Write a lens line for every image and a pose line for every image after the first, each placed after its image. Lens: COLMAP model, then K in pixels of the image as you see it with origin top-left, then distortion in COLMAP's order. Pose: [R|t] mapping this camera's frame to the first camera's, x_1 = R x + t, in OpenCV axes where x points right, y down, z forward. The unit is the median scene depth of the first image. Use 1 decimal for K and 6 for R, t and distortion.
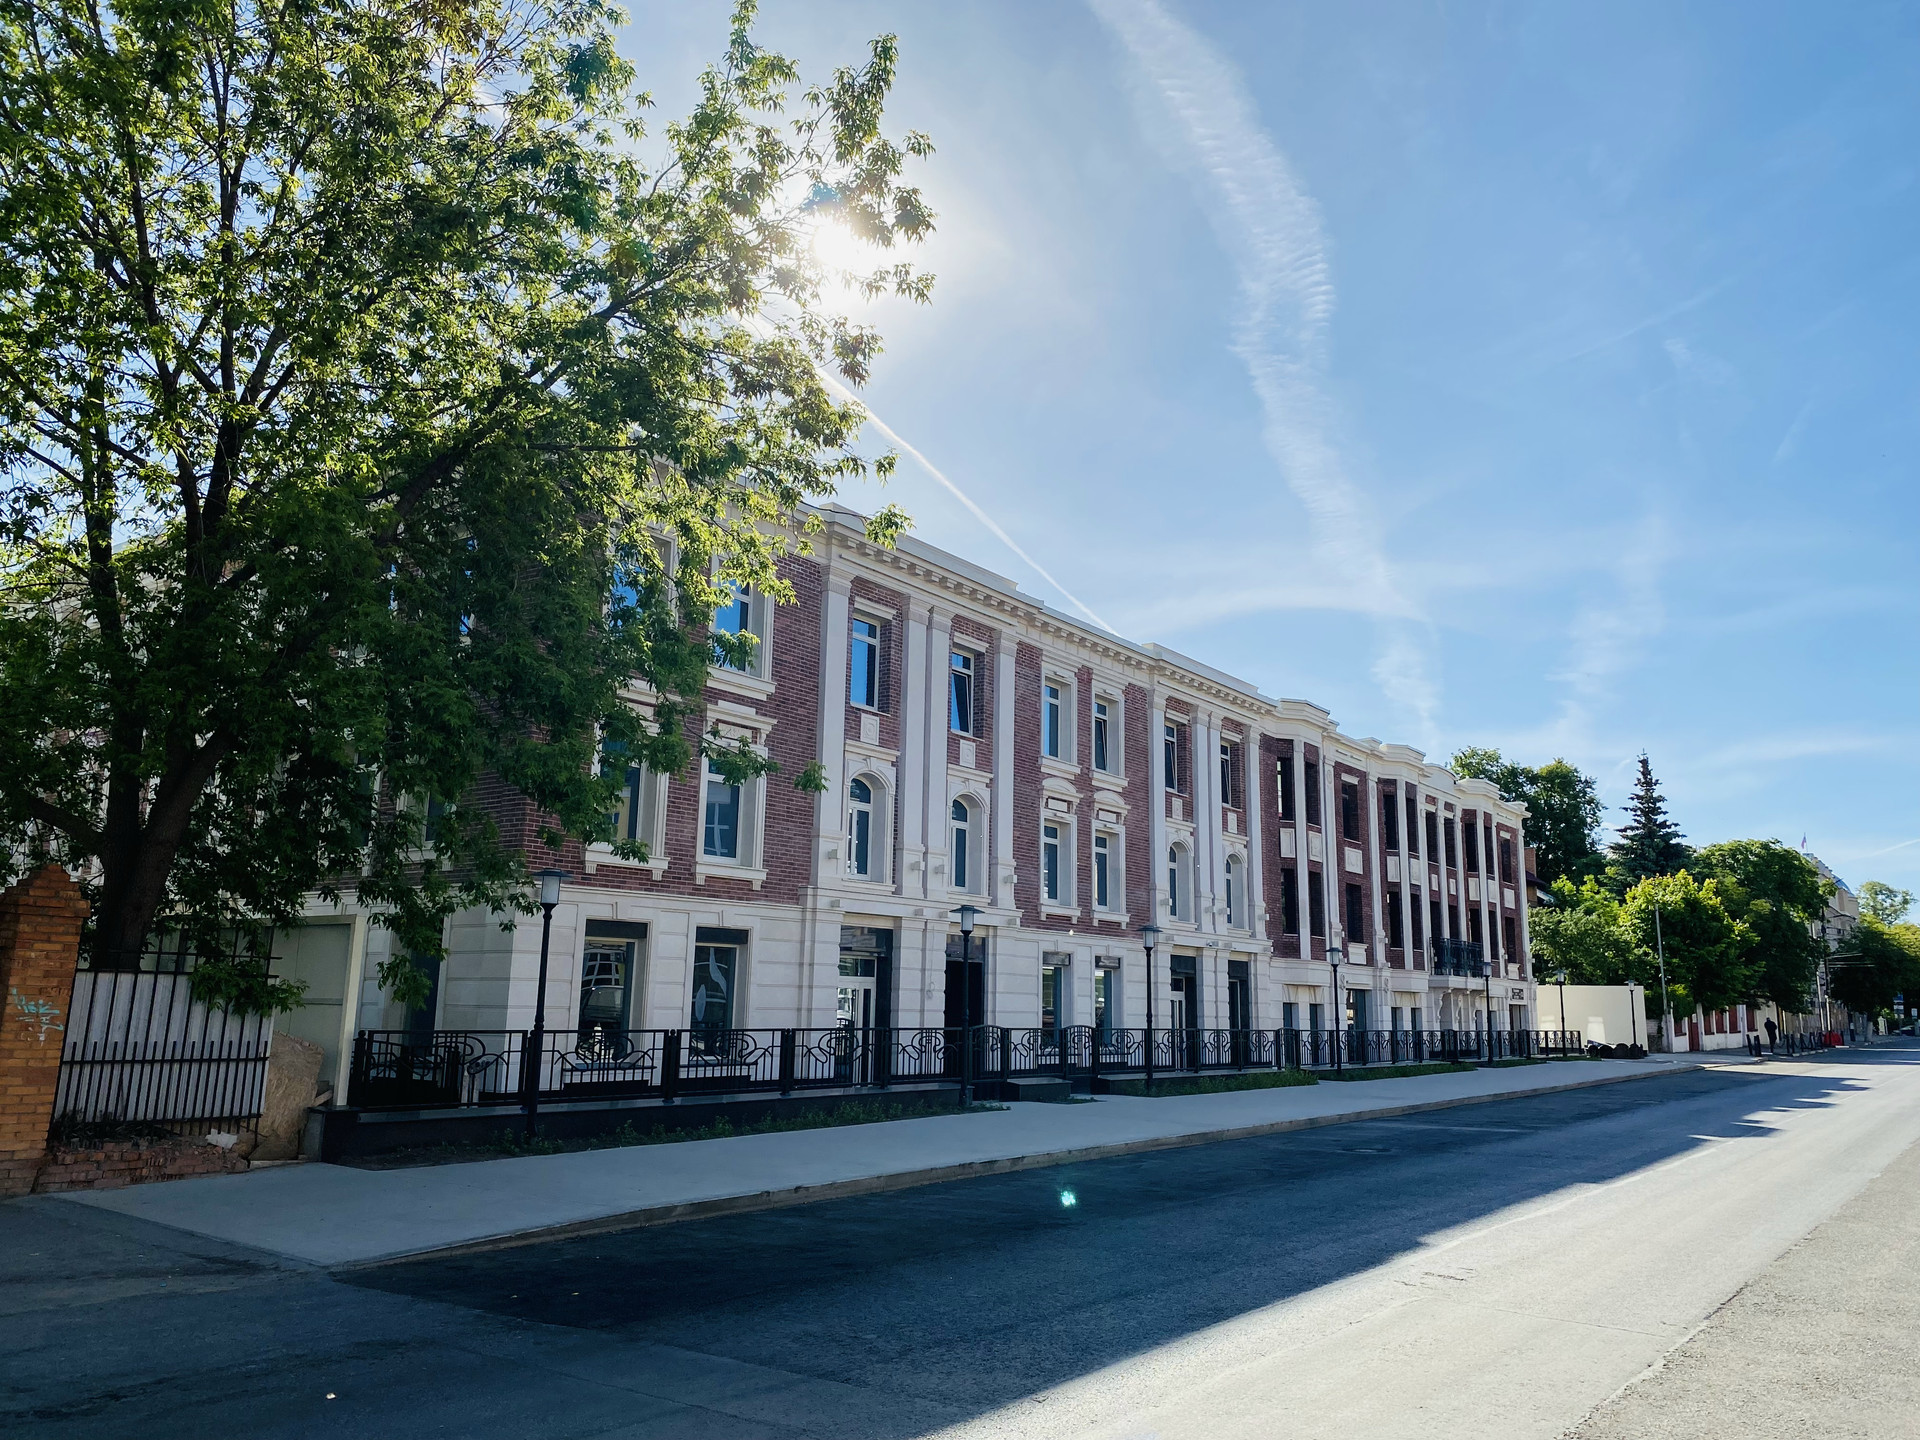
lens RADIAL K [[1440.0, 0, 960.0], [0, 1440.0, 720.0], [0, 0, 1]] dist [0.133055, -0.262966]
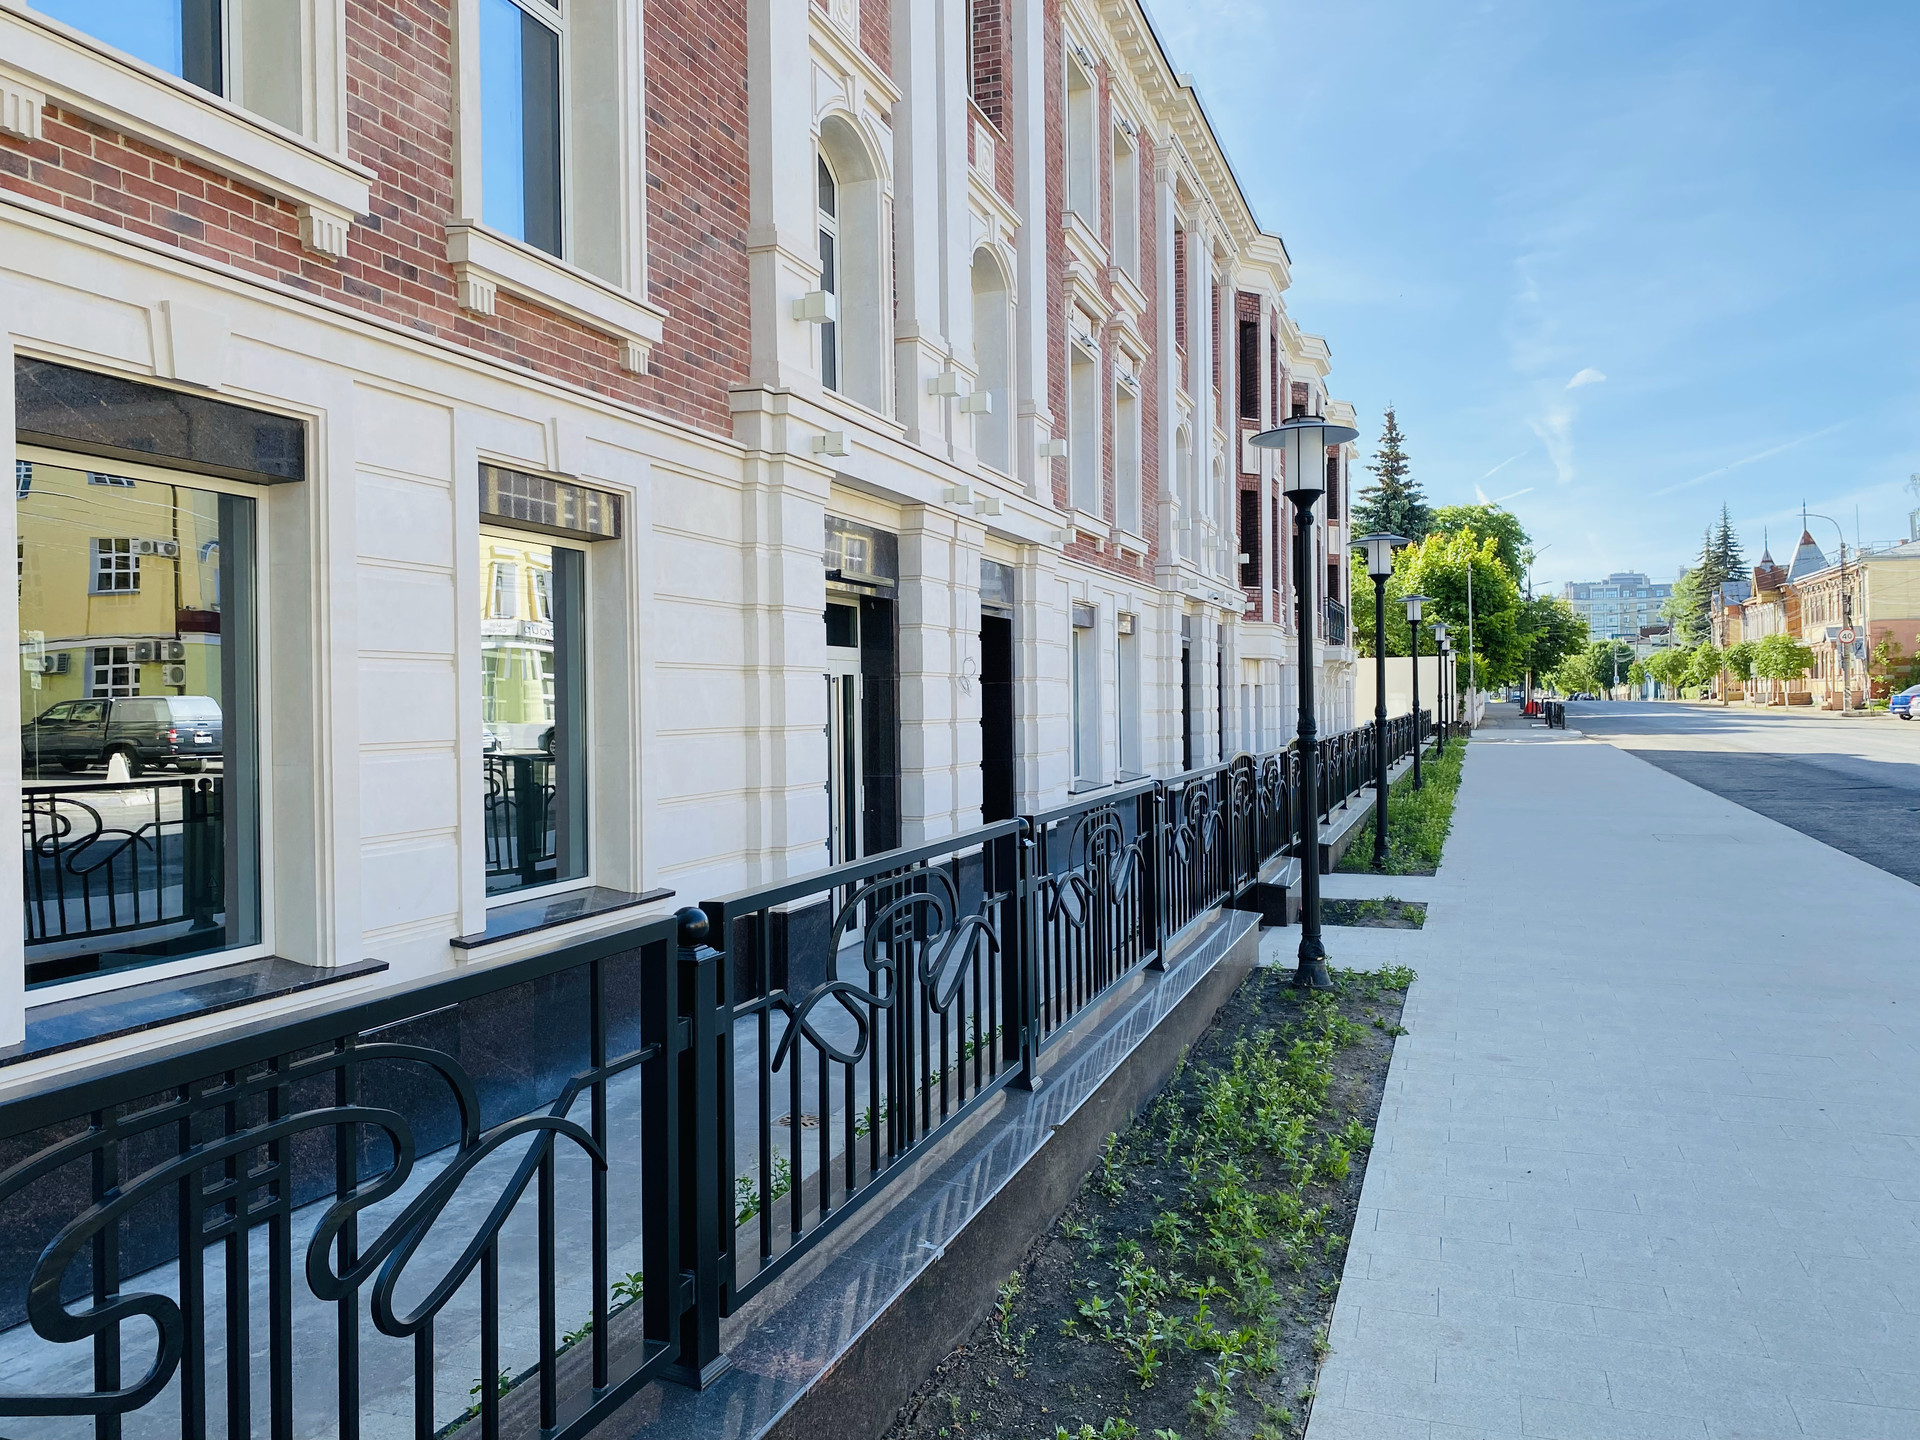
lens RADIAL K [[1449.0, 0, 958.1], [0, 1449.0, 711.5], [0, 0, 1]] dist [0.030894, -0.050242]
pose [[0.958928, -0.033623, 0.281649, -0.132154], [-0.023675, 0.979998, 0.197596, 0.100473], [-0.282659, -0.196148, 0.938952, 0.531832]]
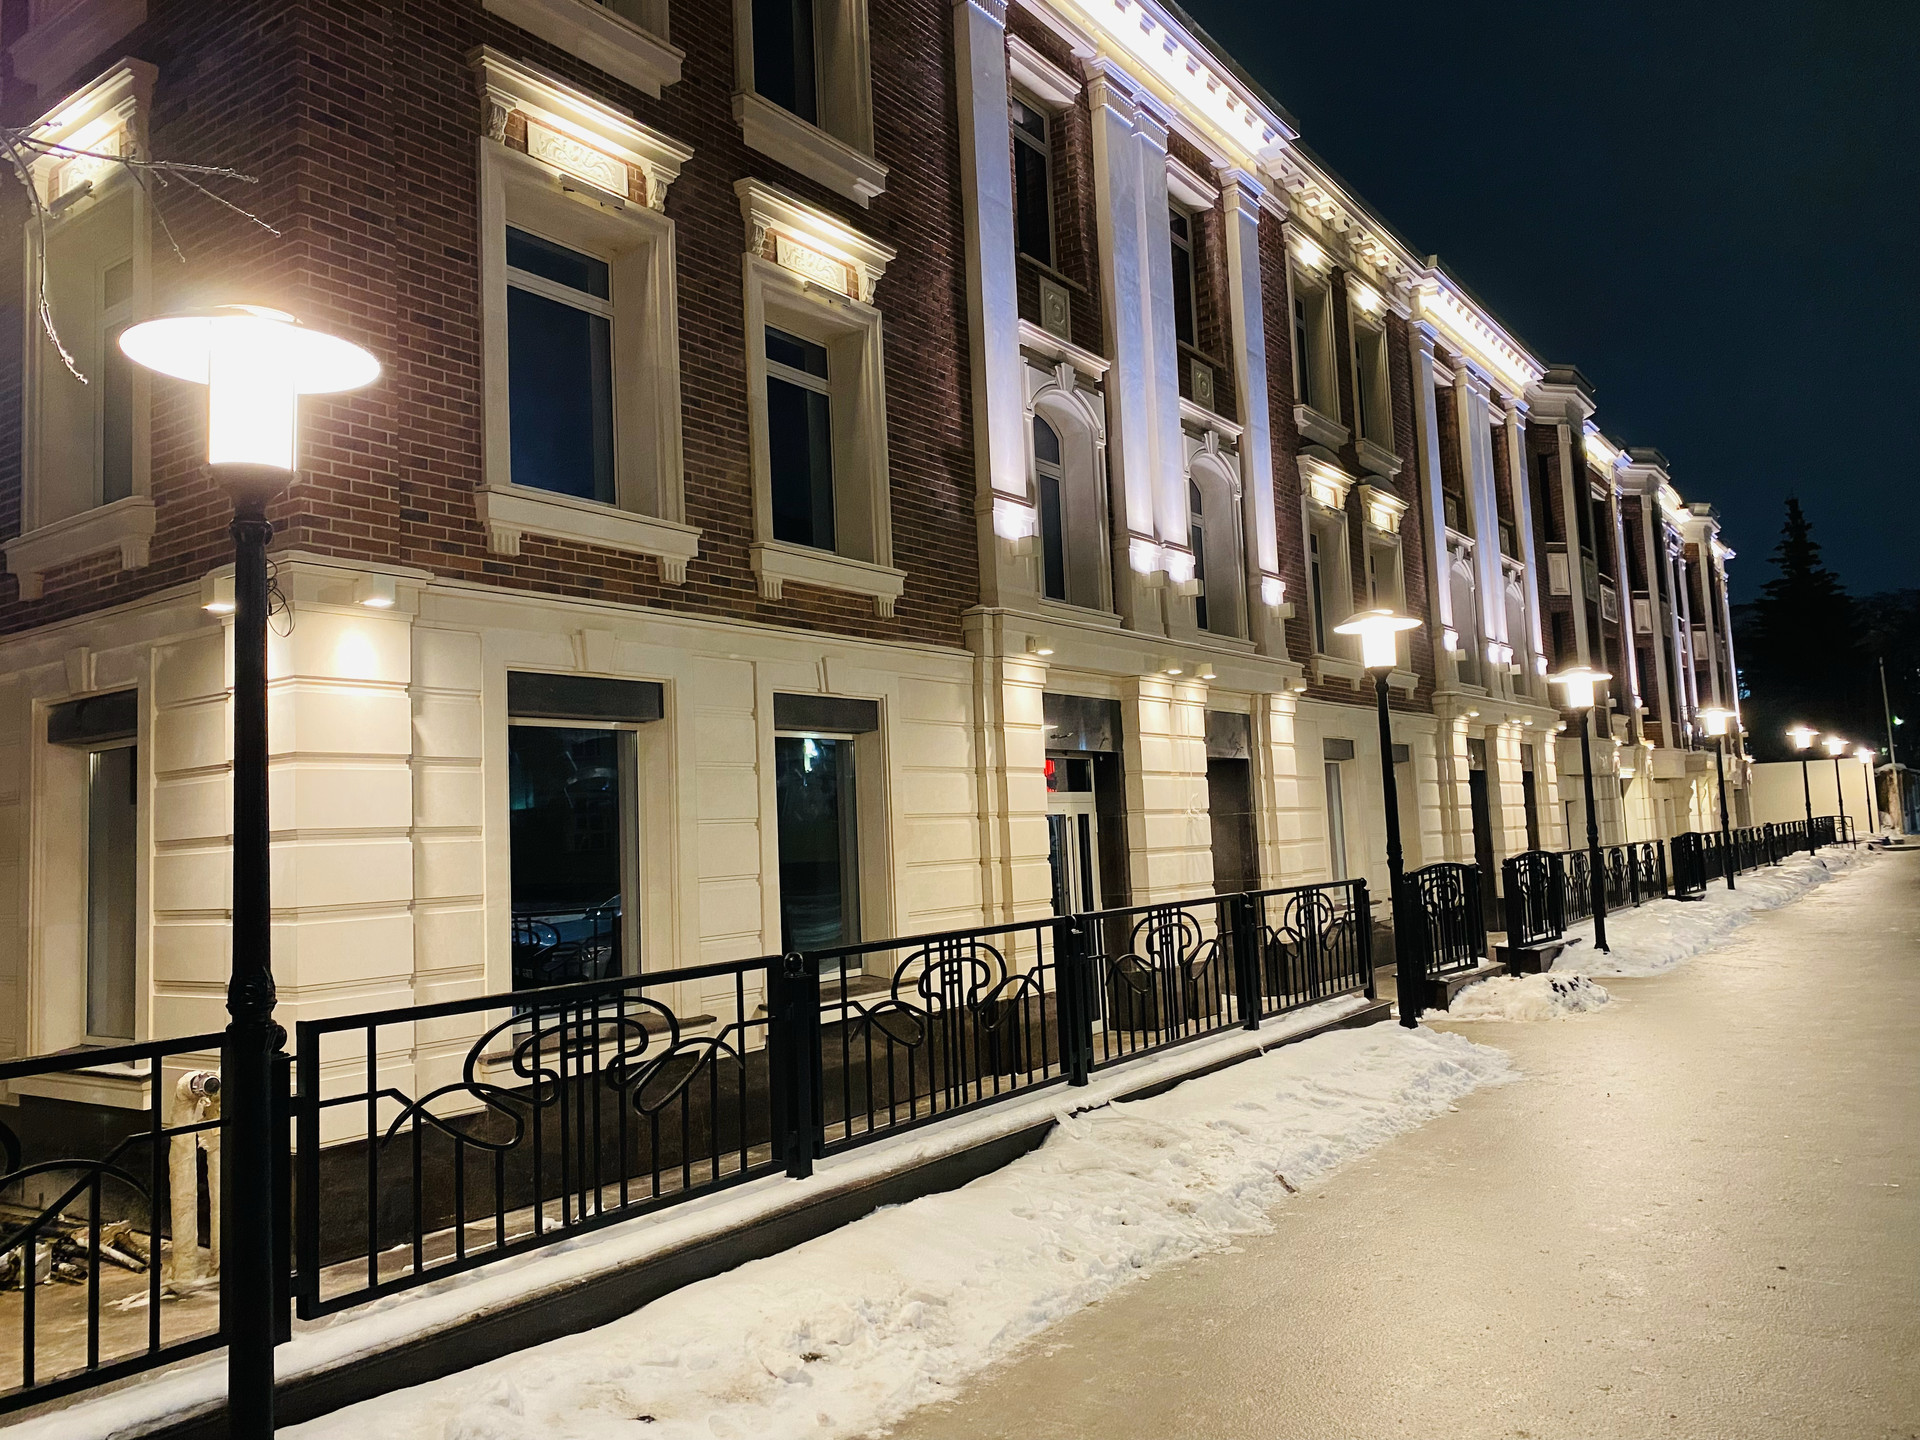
lens RADIAL K [[1445.1, 0, 960.0], [0, 1445.1, 720.0], [0, 0, 1]] dist [0.037323, -0.057796]
pose [[0.997605, -0.067421, 0.015454, -0.100920], [0.065336, 0.991839, 0.109482, 0.080916], [-0.022710, -0.108210, 0.993869, 0.428693]]
